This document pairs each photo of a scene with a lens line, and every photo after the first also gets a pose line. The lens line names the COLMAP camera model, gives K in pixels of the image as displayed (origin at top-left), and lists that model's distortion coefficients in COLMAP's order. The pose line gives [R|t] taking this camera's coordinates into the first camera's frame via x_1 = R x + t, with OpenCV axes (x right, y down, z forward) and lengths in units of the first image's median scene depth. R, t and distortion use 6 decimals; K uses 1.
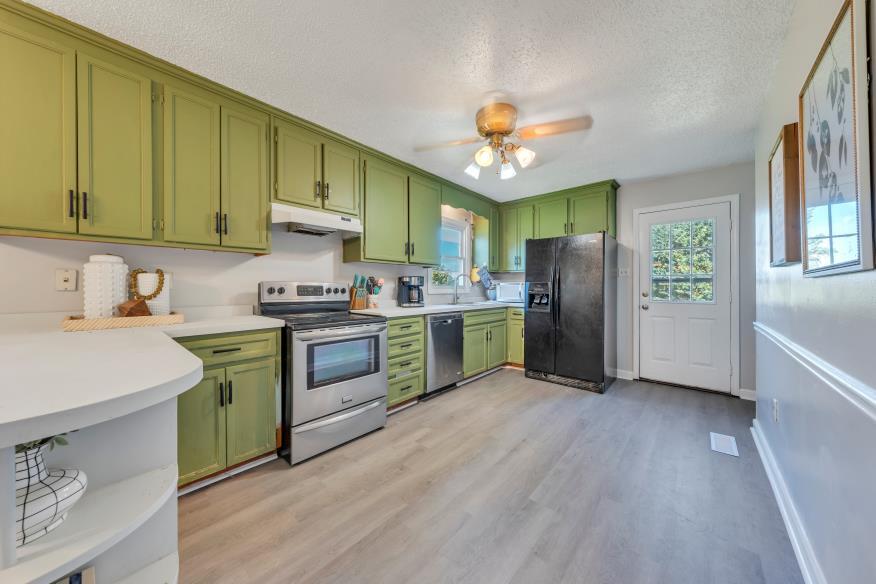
lens RADIAL K [[301.8, 0, 436.6], [0, 301.8, 288.3], [0, 0, 1]] dist [0.000602, -0.000035]
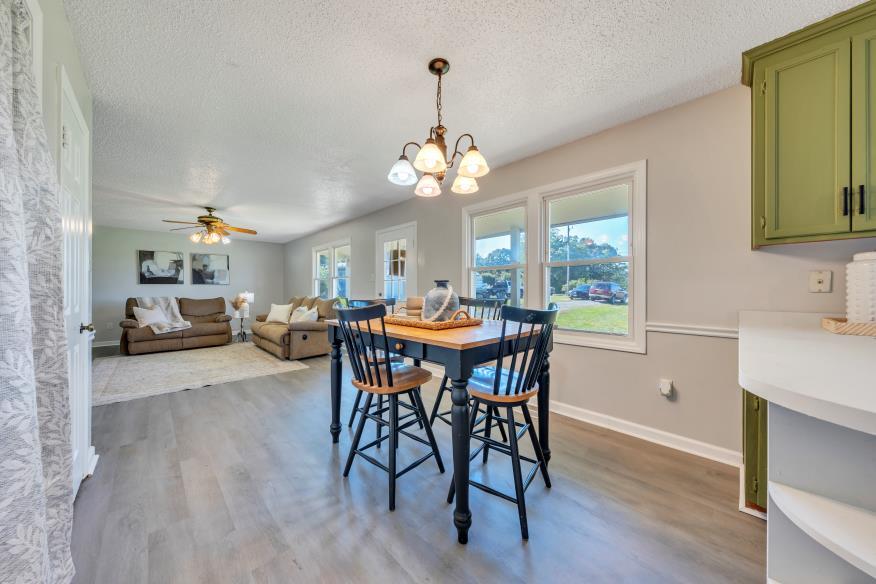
lens RADIAL K [[288.6, 0, 428.8], [0, 288.6, 291.6], [0, 0, 1]] dist [0.000295, 0.000047]
pose [[-0.084443, 0.003982, -0.996420, -0.074363], [0.000427, 0.999992, 0.003960, 0.000726], [0.996428, -0.000092, -0.084444, -0.099094]]
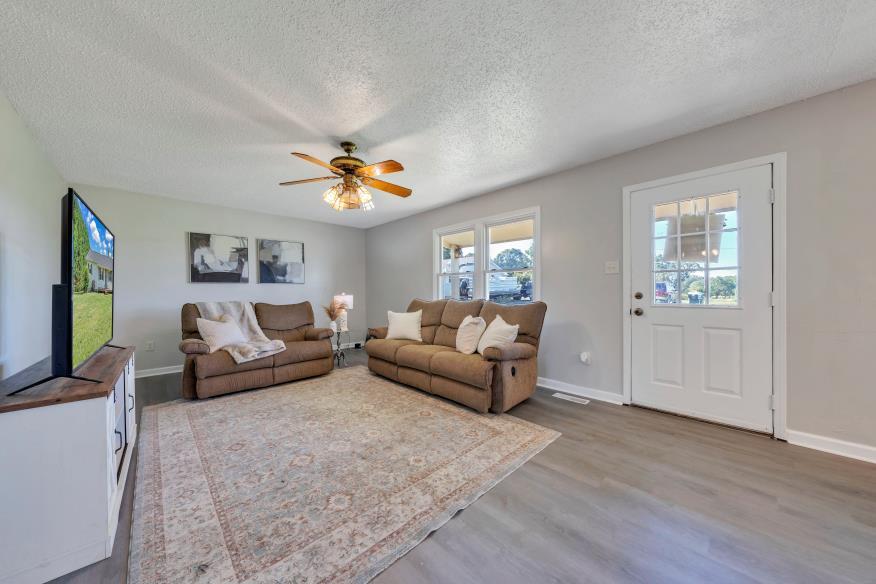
lens RADIAL K [[297.5, 0, 433.5], [0, 297.5, 292.8], [0, 0, 1]] dist [-0.000093, -0.000016]
pose [[-0.083246, 0.000984, -0.996529, -0.600066], [0.005350, 0.999986, 0.000540, 0.008792], [0.996515, -0.005287, -0.083251, -1.003472]]
